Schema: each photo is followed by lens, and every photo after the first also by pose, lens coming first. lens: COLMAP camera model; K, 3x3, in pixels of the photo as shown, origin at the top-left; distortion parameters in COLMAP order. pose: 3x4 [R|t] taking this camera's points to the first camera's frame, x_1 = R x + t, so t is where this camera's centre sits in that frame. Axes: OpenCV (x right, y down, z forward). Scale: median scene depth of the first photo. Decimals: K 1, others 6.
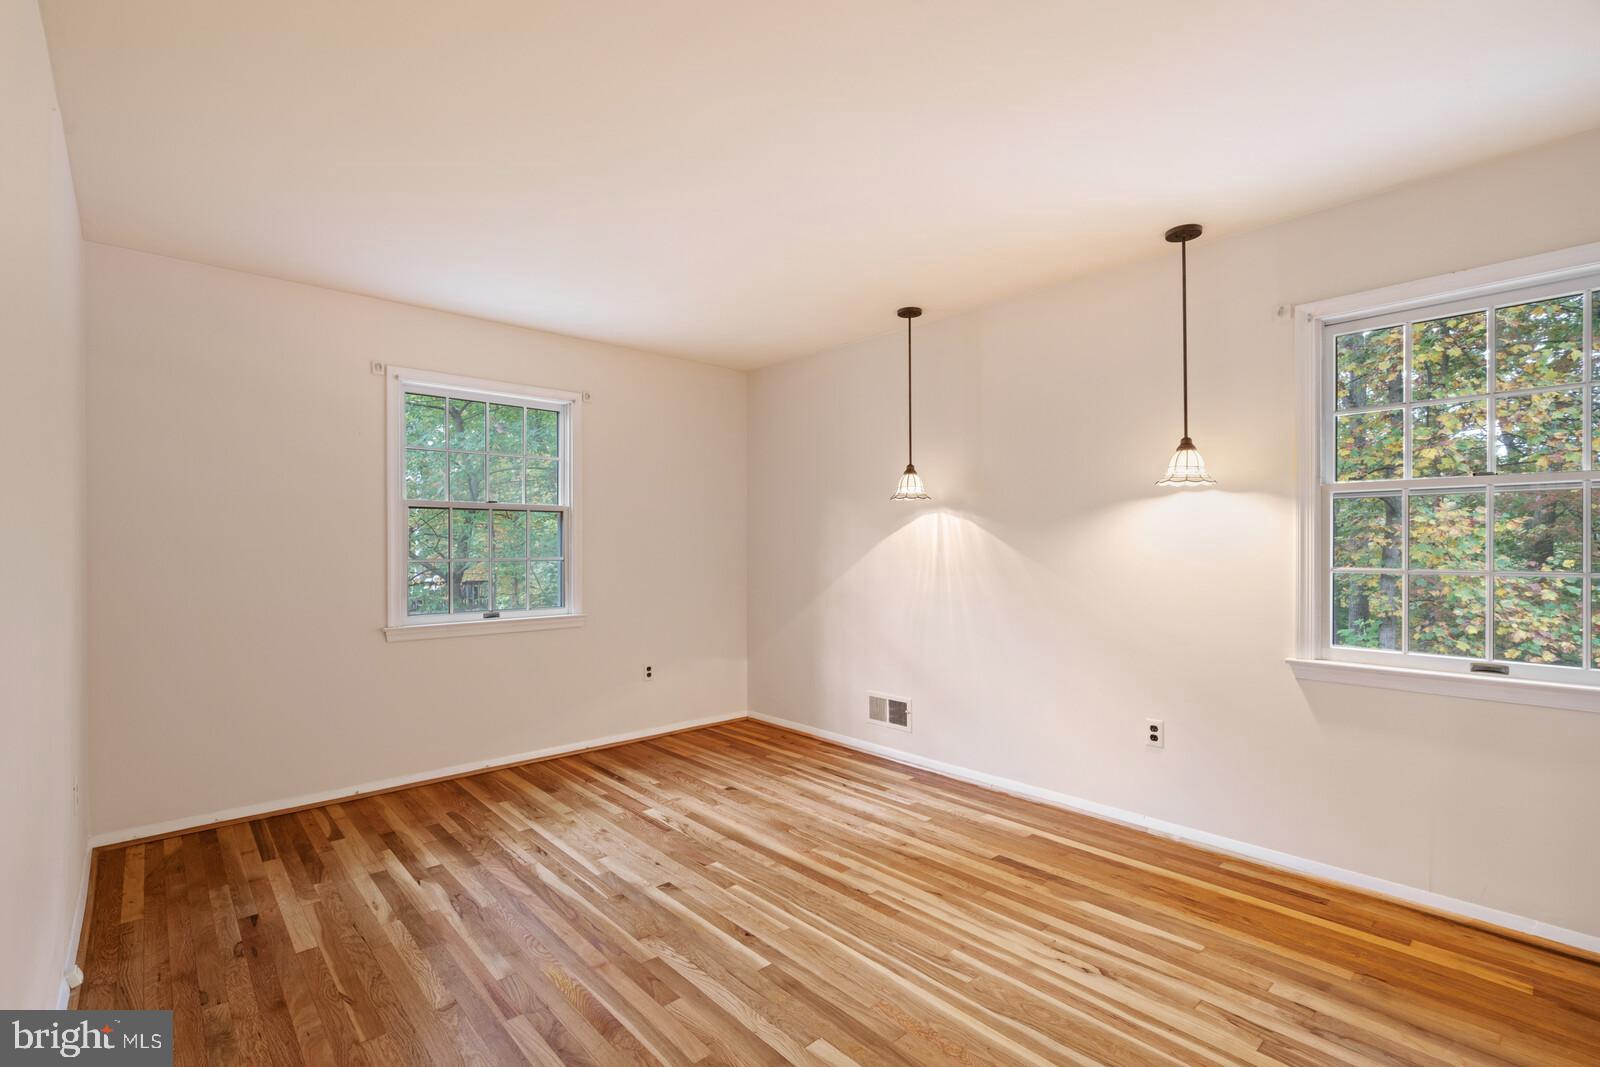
lens RADIAL K [[747.7, 0, 791.5], [0, 747.7, 538.6], [0, 0, 1]] dist [-0.002822, -0.000598]
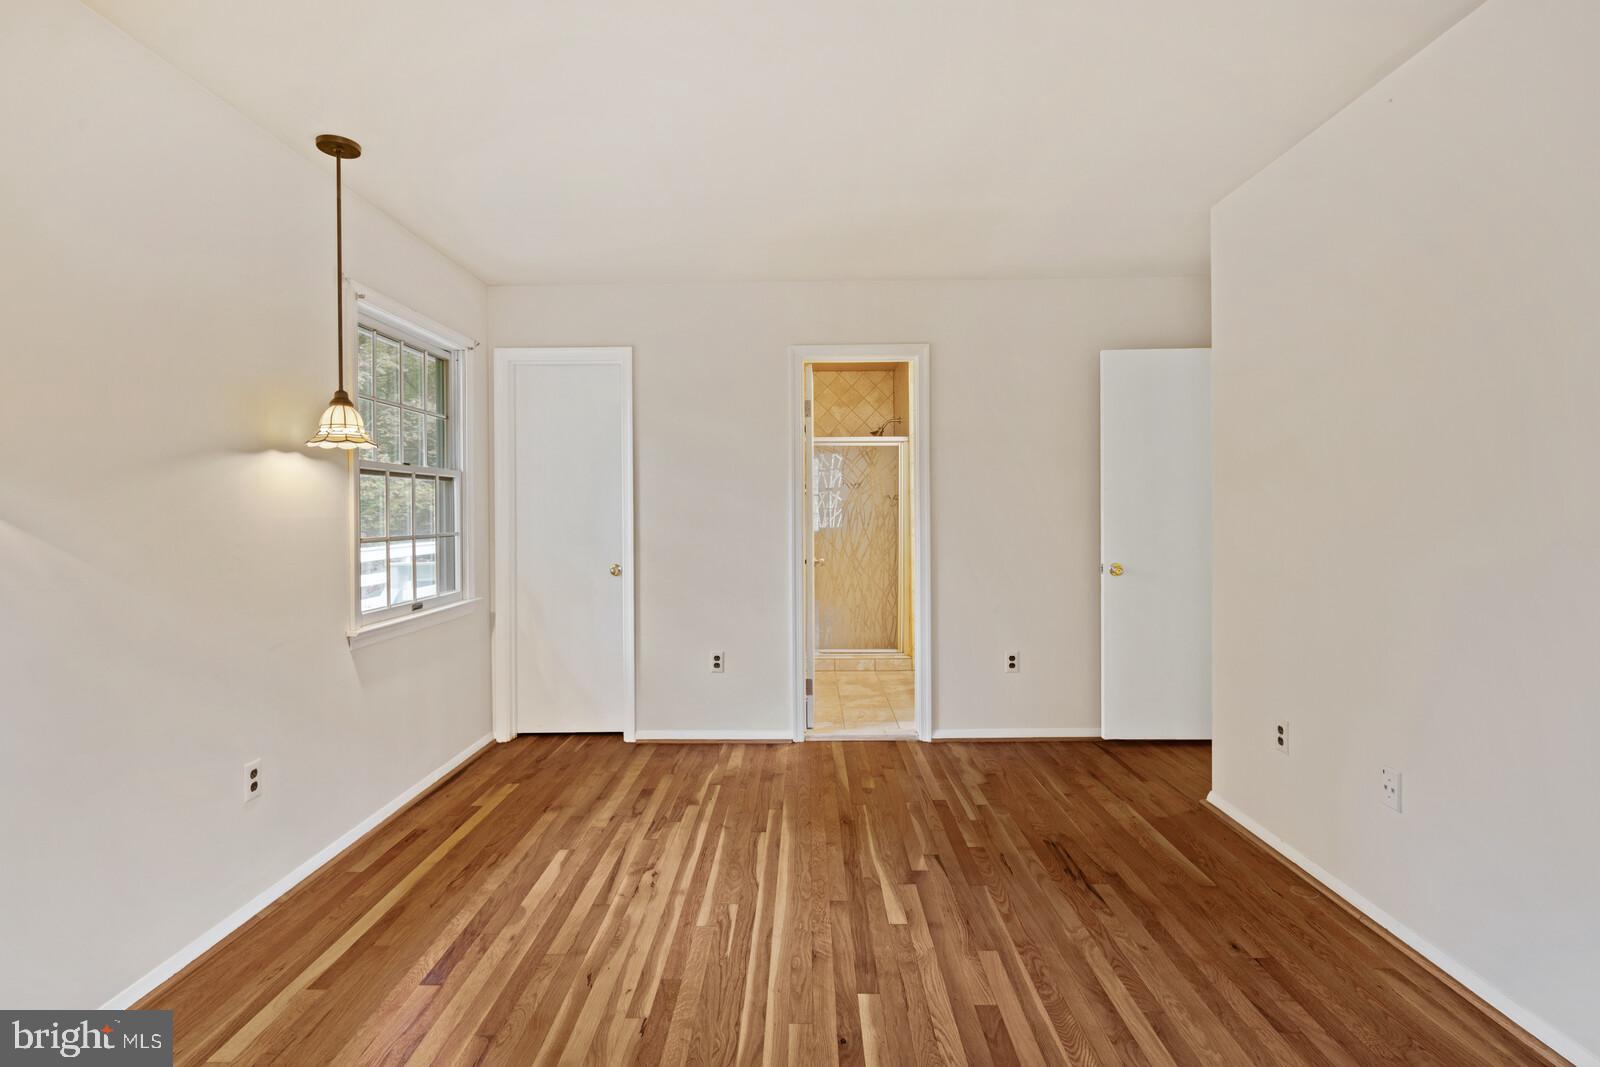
lens RADIAL K [[776.3, 0, 797.1], [0, 776.3, 523.6], [0, 0, 1]] dist [0.000306, 0.000107]
pose [[-0.747441, -0.003512, 0.664319, -0.543508], [0.005618, 0.999917, 0.011606, 0.009712], [-0.664304, 0.012407, -0.747359, 1.629258]]
